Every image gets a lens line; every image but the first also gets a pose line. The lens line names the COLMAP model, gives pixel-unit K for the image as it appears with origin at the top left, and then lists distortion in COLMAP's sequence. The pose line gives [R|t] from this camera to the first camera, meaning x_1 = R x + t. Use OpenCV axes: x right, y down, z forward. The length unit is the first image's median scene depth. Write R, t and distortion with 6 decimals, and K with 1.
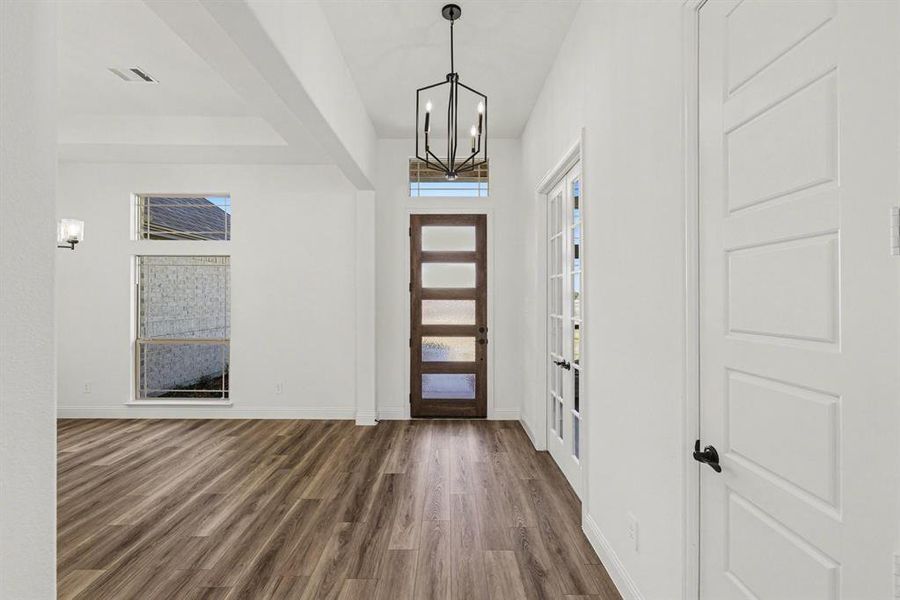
lens RADIAL K [[437.5, 0, 446.0], [0, 437.5, 295.8], [0, 0, 1]] dist [0.009423, -0.000827]
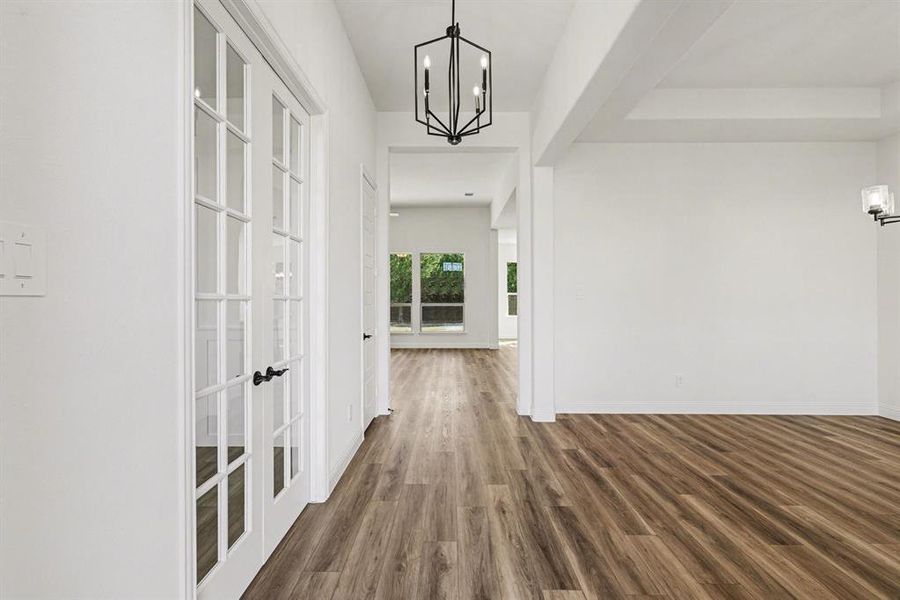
lens RADIAL K [[437.5, 0, 450.2], [0, 437.5, 301.5], [0, 0, 1]] dist [0.009423, -0.000827]
pose [[-0.999975, -0.005322, -0.004636, 0.030371], [-0.005355, 0.999960, 0.007197, 0.059537], [0.004598, 0.007222, -0.999963, 1.950861]]
